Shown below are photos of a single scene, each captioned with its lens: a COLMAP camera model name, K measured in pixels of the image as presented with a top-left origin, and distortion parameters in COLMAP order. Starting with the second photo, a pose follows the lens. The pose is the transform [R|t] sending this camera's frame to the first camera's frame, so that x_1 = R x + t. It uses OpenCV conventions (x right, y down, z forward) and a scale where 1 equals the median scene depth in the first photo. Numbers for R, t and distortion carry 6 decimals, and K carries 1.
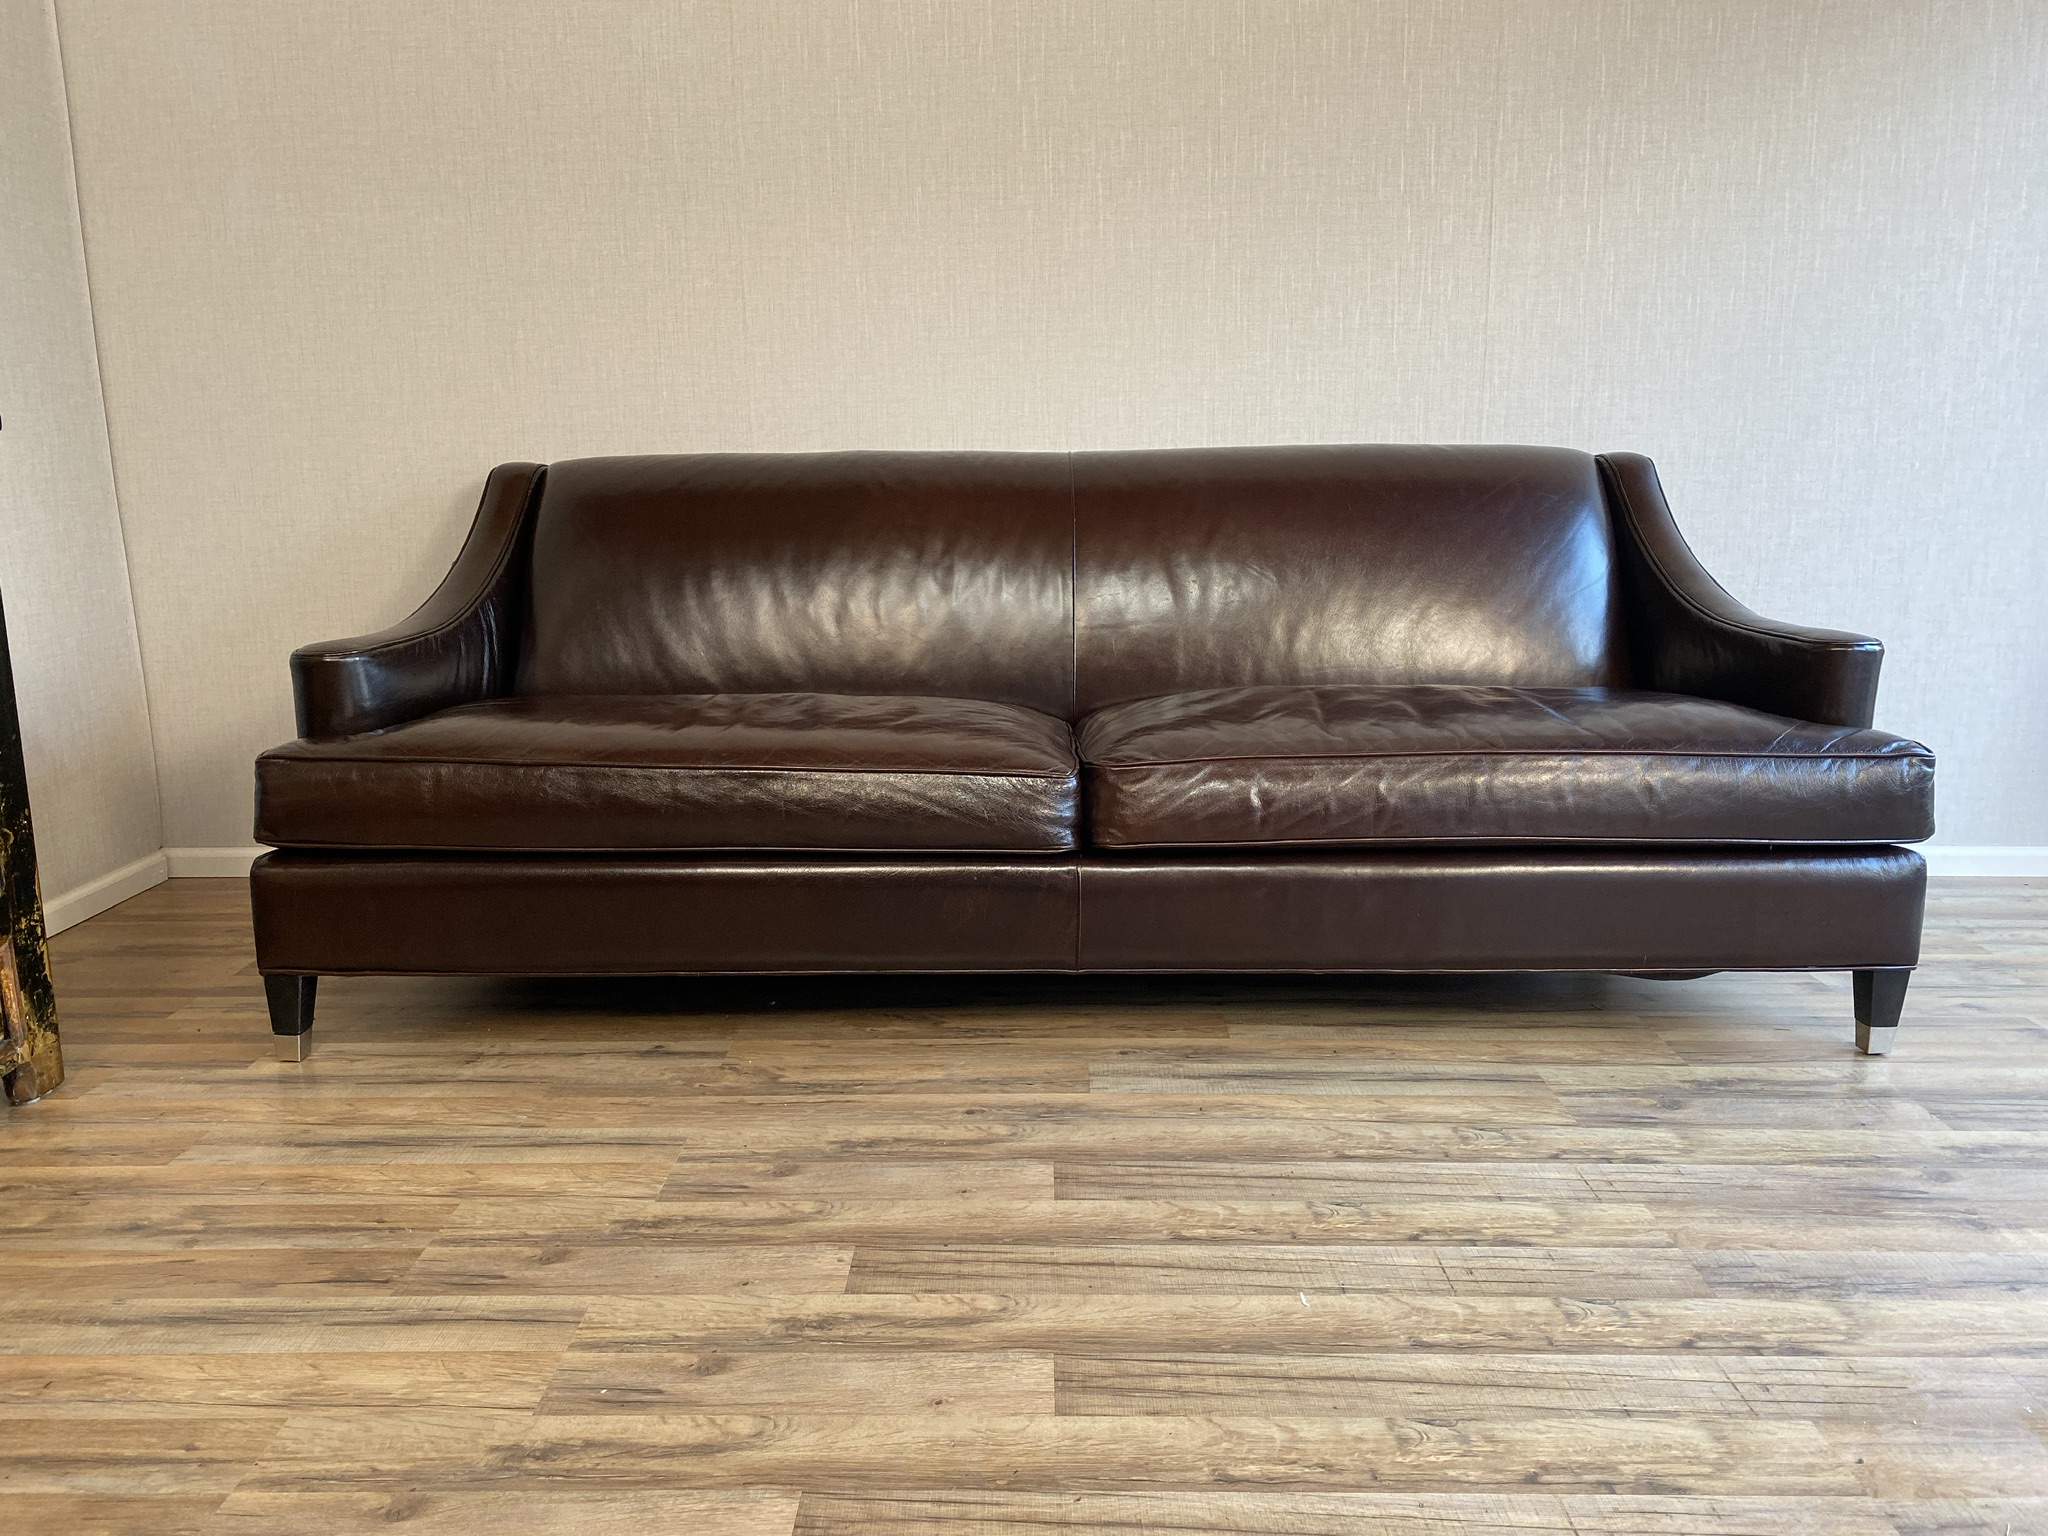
lens RADIAL K [[1569.1, 0, 1012.1], [0, 1569.1, 750.1], [0, 0, 1]] dist [0.010716, -0.010604]
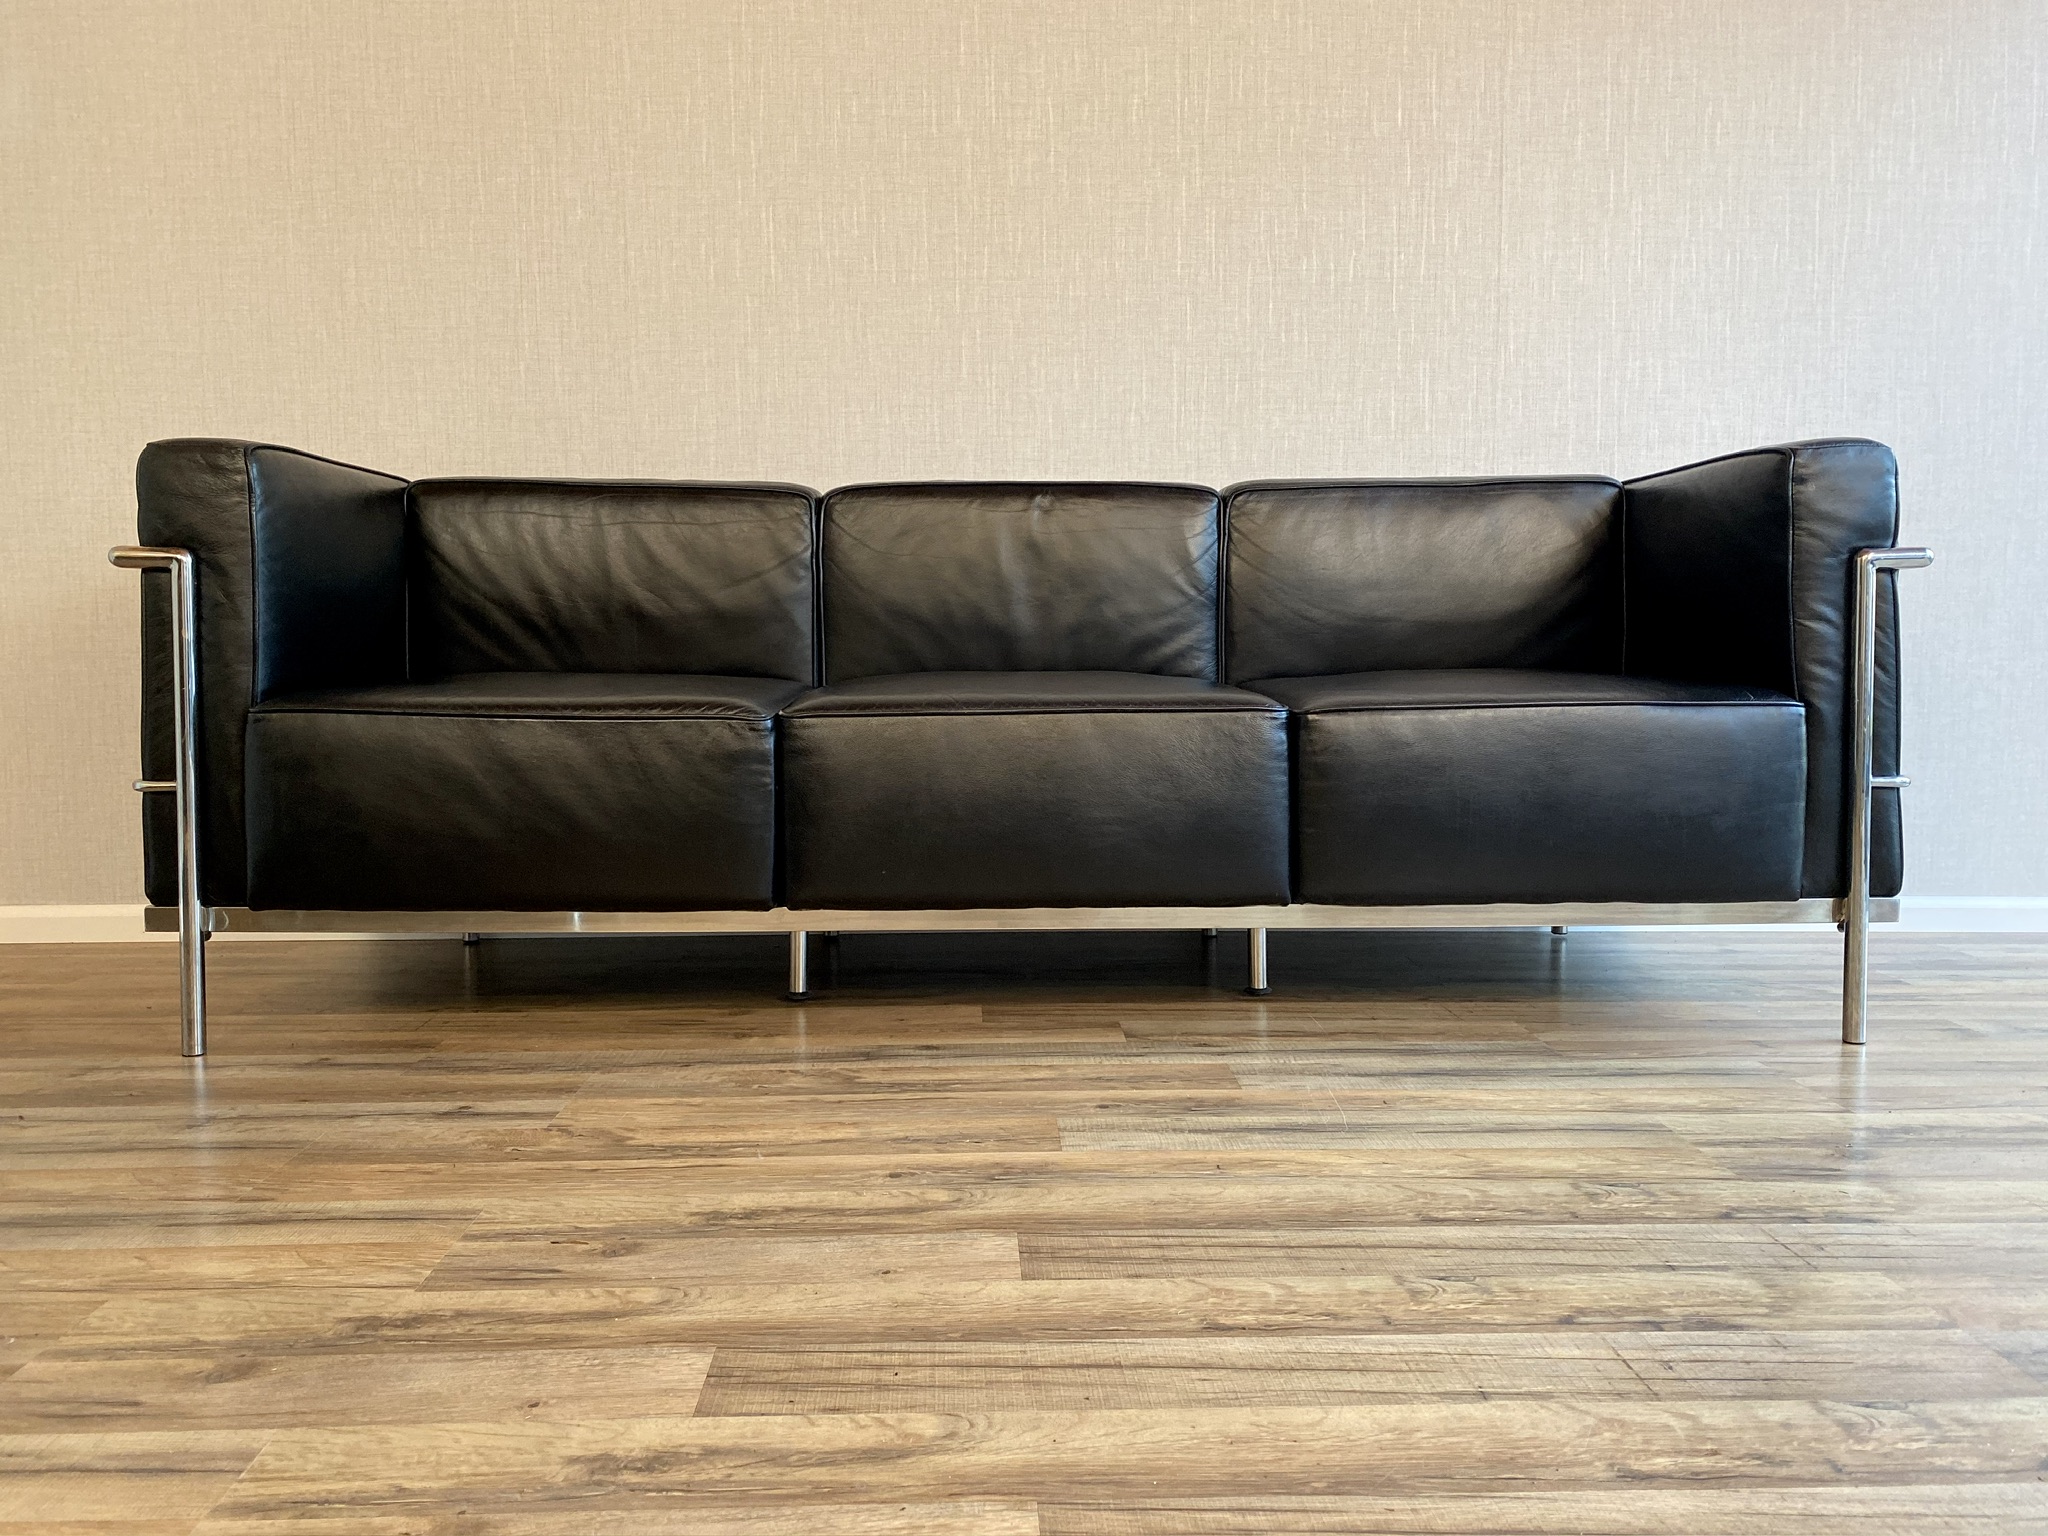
lens RADIAL K [[1569.1, 0, 1016.6], [0, 1569.1, 766.3], [0, 0, 1]] dist [0.010716, -0.010604]
pose [[0.998494, 0.003414, 0.054762, -0.013349], [0.002569, 0.994059, -0.108812, 0.148023], [-0.054808, 0.108789, 0.992553, 0.326160]]
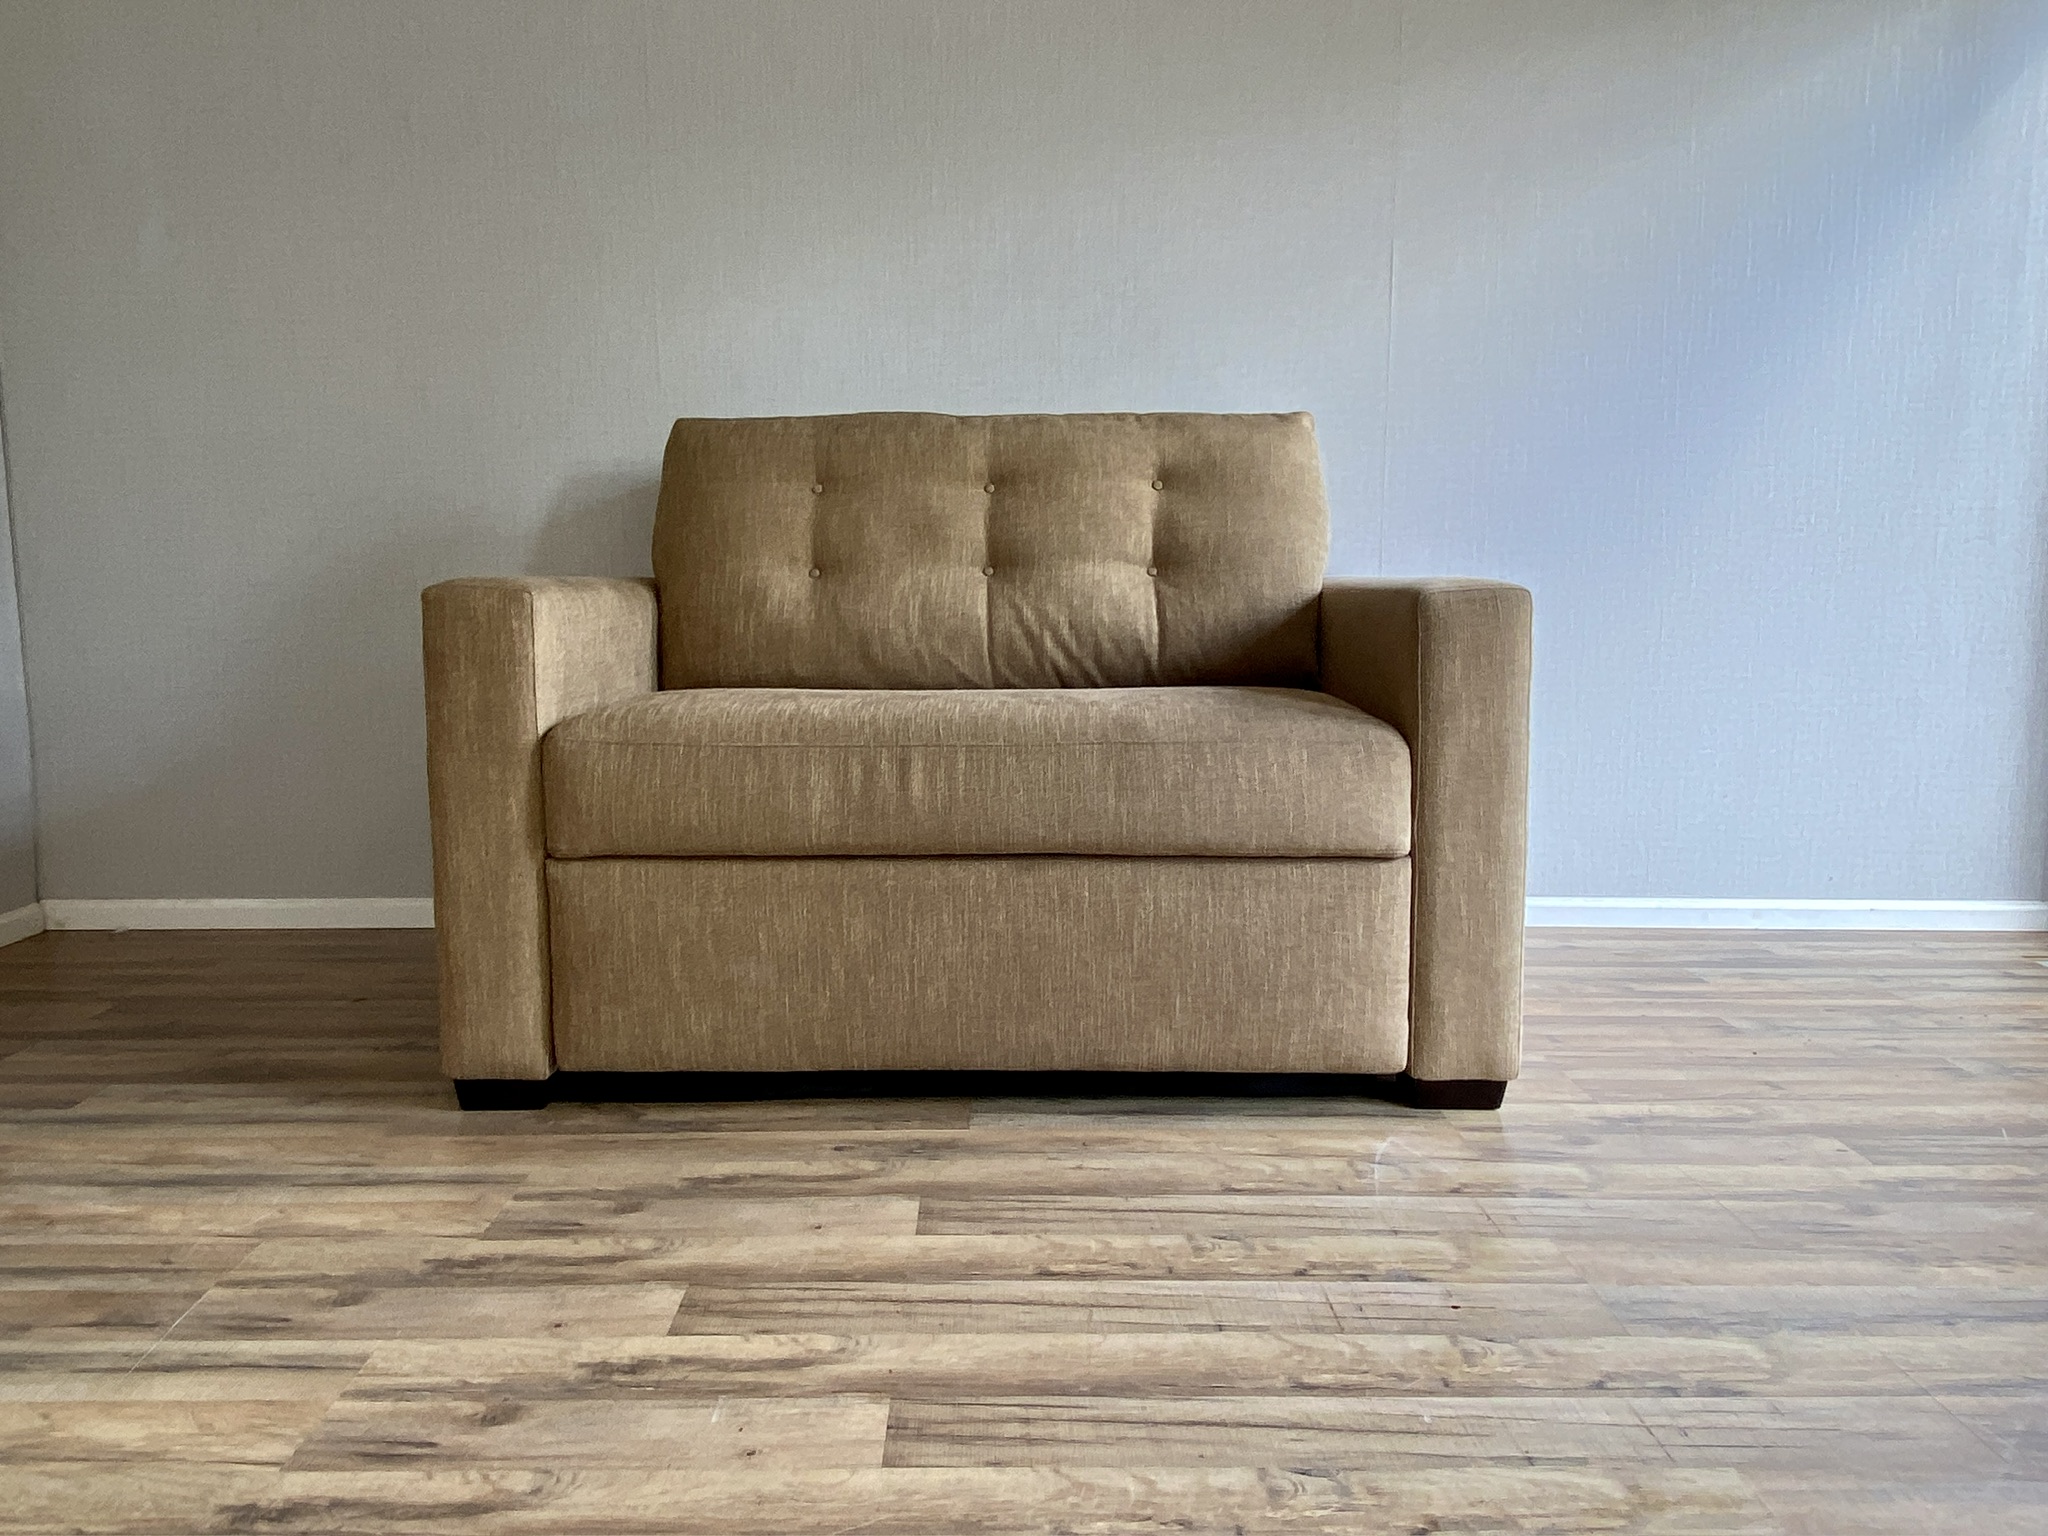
lens RADIAL K [[1465.7, 0, 1014.9], [0, 1465.7, 755.7], [0, 0, 1]] dist [0.054998, -0.068156]
pose [[0.999689, 0.005269, 0.024395, 0.064974], [-0.003488, 0.997364, -0.072470, 0.071111], [-0.024713, 0.072362, 0.997072, 0.120035]]
